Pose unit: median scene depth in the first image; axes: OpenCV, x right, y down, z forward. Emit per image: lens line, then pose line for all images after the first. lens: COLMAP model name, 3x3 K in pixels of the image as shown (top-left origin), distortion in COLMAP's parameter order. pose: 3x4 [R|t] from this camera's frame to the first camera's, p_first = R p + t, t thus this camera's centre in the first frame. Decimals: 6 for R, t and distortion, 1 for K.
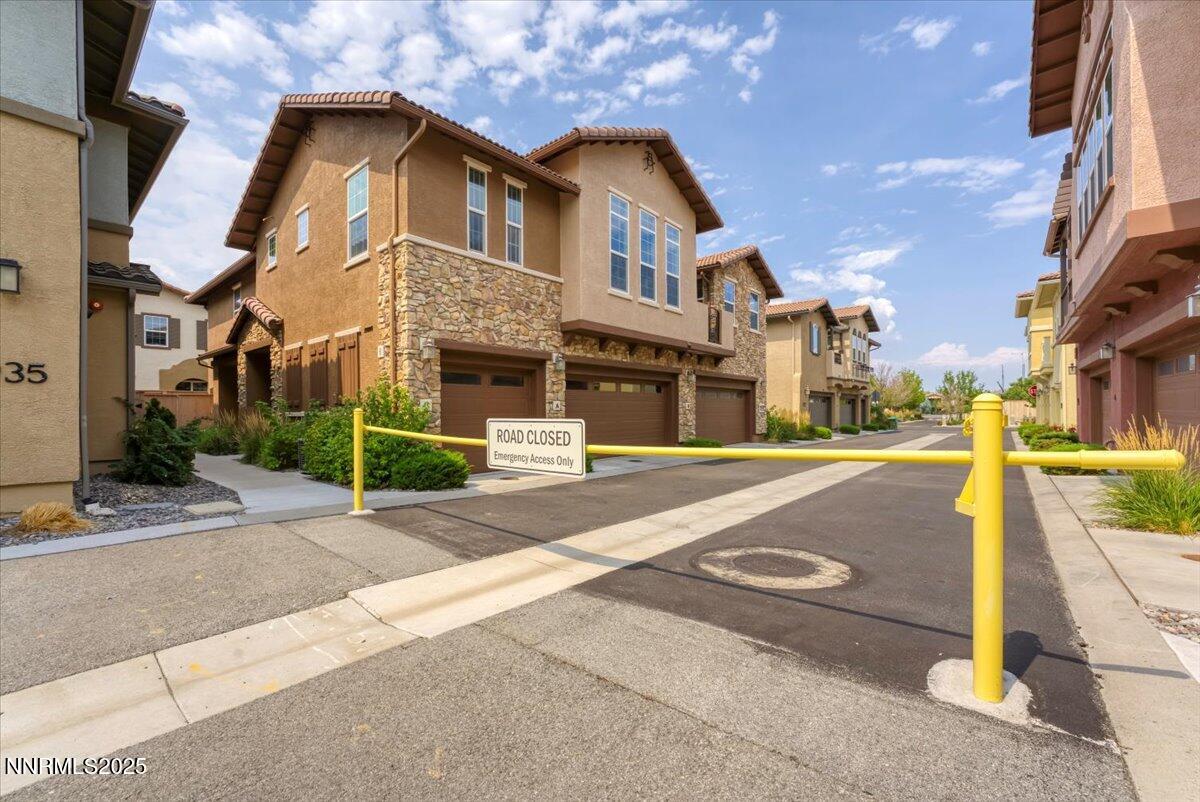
lens RADIAL K [[485.4, 0, 595.8], [0, 485.4, 408.3], [0, 0, 1]] dist [0.001487, 0.000144]
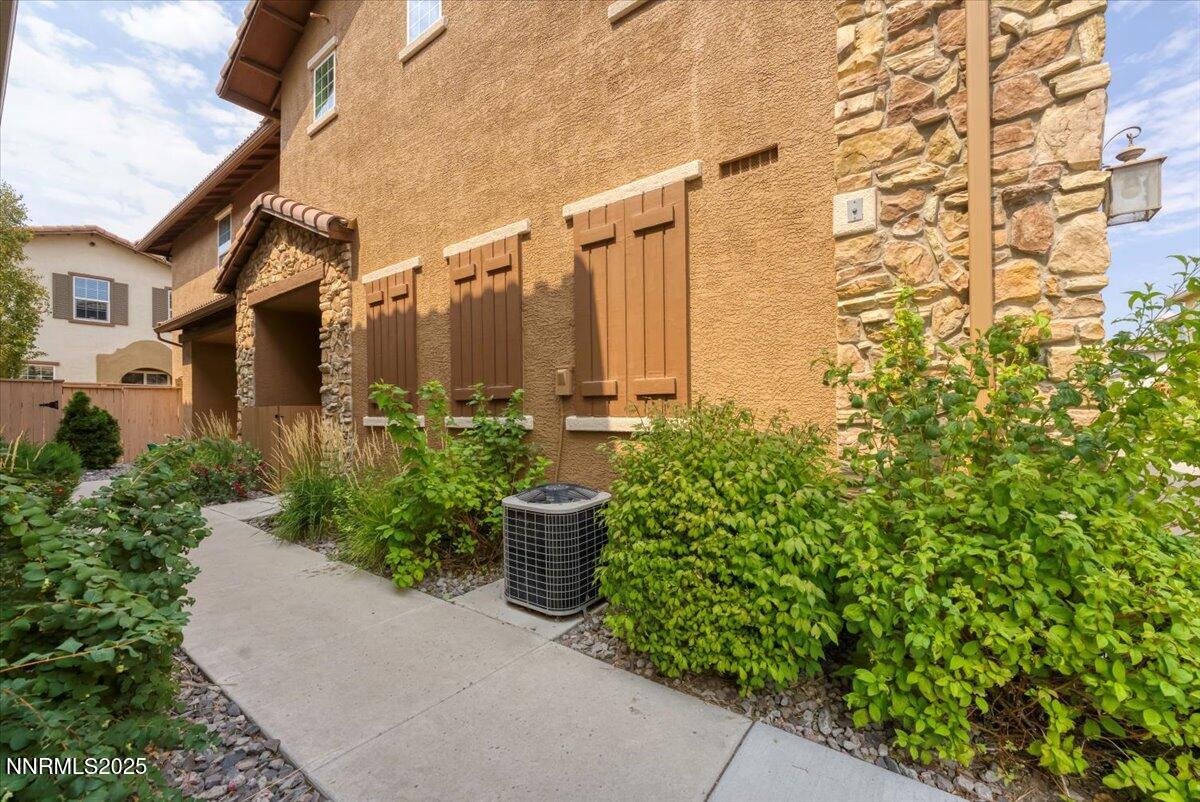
lens RADIAL K [[485.4, 0, 595.8], [0, 485.4, 408.3], [0, 0, 1]] dist [0.001487, 0.000144]
pose [[0.998295, 0.003599, 0.058254, -0.369542], [-0.003233, 0.999974, -0.006374, 0.000898], [-0.058275, 0.006175, 0.998281, 0.436096]]
